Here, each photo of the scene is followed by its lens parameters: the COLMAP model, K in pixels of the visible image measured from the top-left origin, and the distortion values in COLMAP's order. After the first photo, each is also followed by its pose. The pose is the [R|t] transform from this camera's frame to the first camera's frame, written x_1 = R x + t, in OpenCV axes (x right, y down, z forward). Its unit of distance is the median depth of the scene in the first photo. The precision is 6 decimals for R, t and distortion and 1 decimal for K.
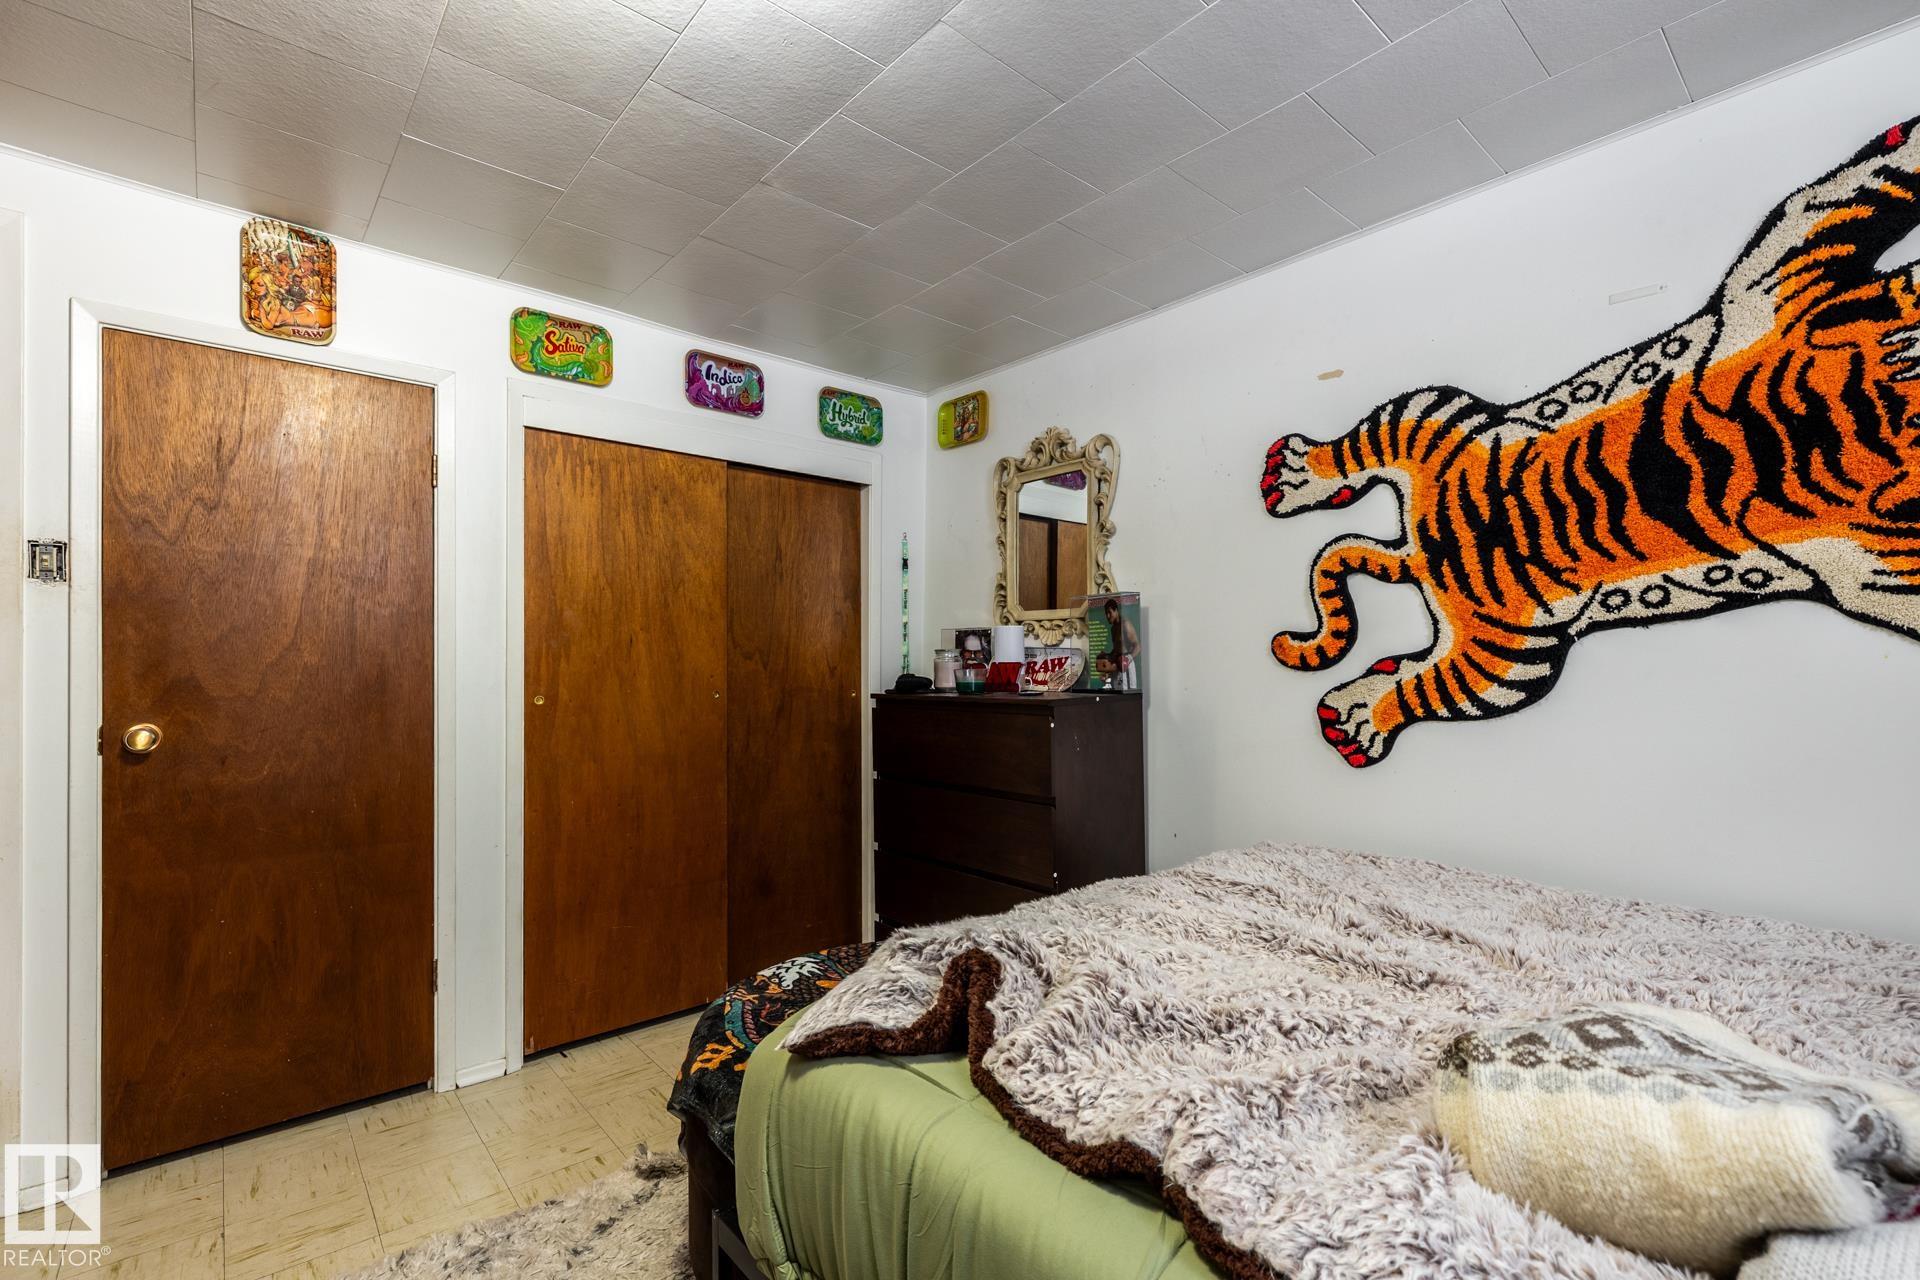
lens RADIAL K [[815.1, 0, 911.5], [0, 815.1, 659.8], [0, 0, 1]] dist [-0.003264, 0.001679]
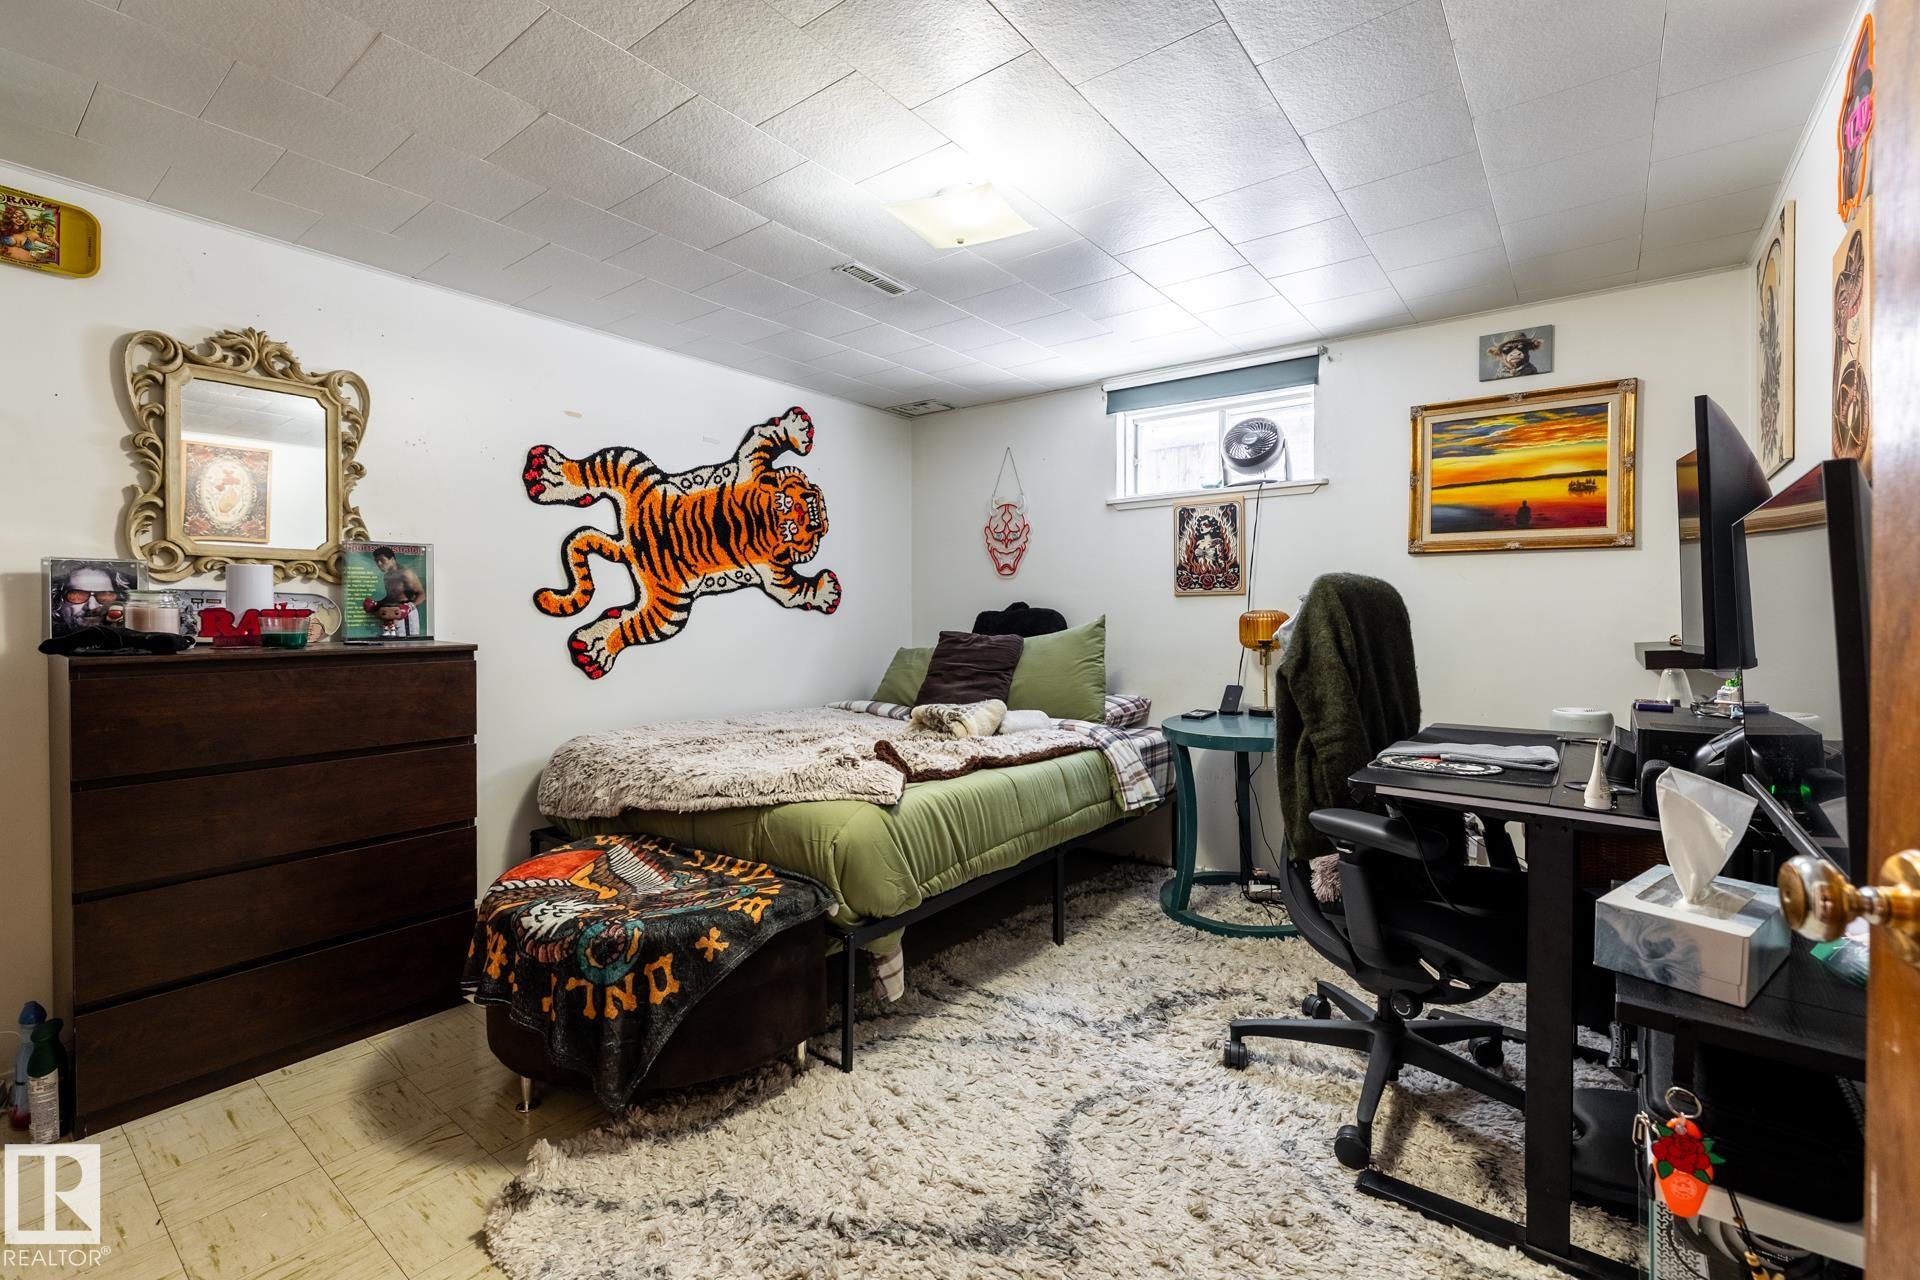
lens RADIAL K [[815.1, 0, 959.4], [0, 815.1, 624.0], [0, 0, 1]] dist [-0.003264, 0.001679]
pose [[-0.193957, -0.018171, 0.980842, -1.219502], [-0.011444, 0.999802, 0.016260, -0.005524], [-0.980943, -0.008071, -0.194126, 0.690332]]
